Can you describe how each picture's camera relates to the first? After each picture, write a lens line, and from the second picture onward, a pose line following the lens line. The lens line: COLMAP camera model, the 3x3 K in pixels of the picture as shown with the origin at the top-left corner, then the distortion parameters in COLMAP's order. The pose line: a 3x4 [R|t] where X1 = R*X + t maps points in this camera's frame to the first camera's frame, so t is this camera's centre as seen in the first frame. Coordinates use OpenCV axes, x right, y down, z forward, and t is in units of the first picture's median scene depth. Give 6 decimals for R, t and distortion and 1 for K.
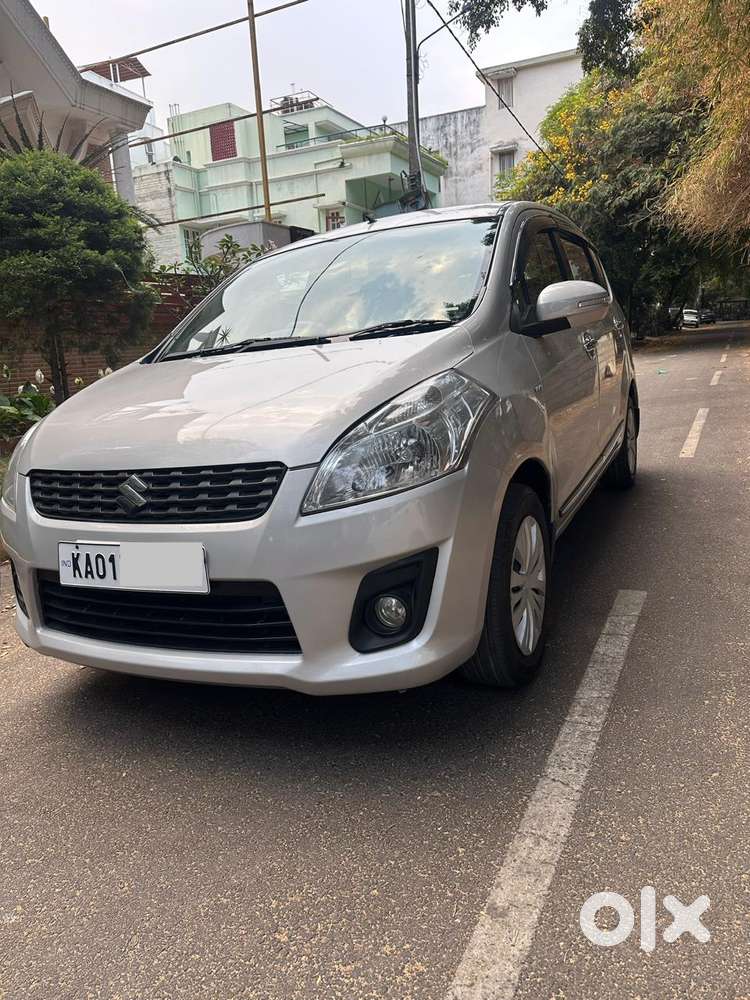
lens RADIAL K [[719.8, 0, 368.4], [0, 719.8, 501.8], [0, 0, 1]] dist [0.020381, -0.024528]
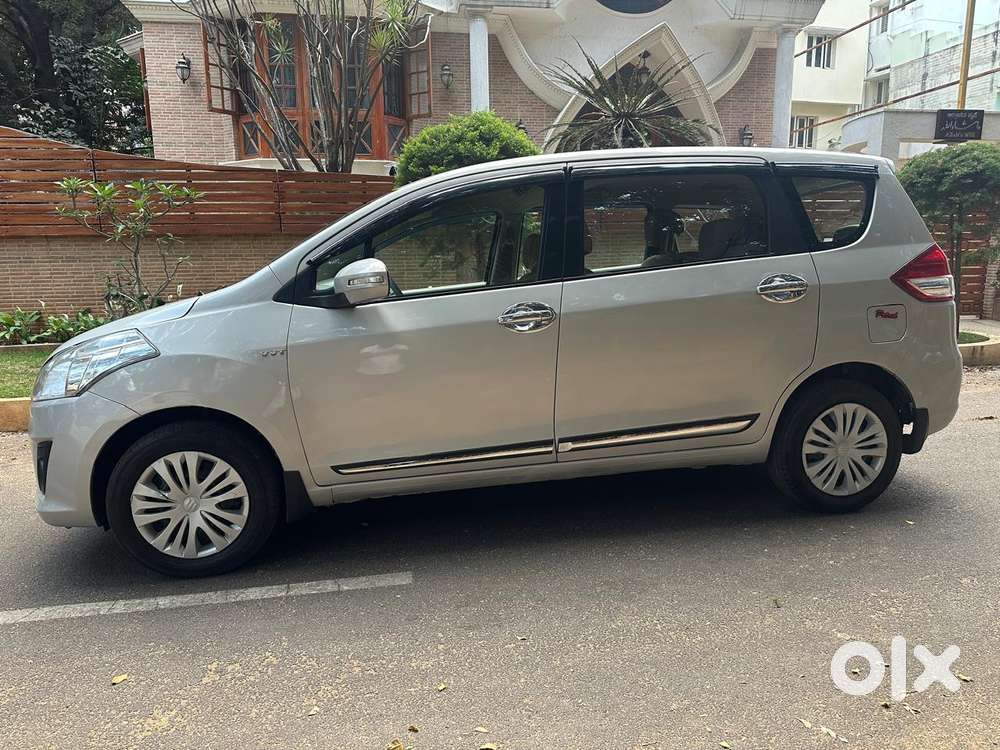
lens RADIAL K [[719.8, 0, 503.6], [0, 719.8, 369.6], [0, 0, 1]] dist [0.020381, -0.024528]
pose [[0.575754, 0.188049, -0.795704, 1.821753], [-0.192539, 0.977007, 0.091580, -0.408116], [0.794630, 0.100477, 0.598722, 0.796920]]
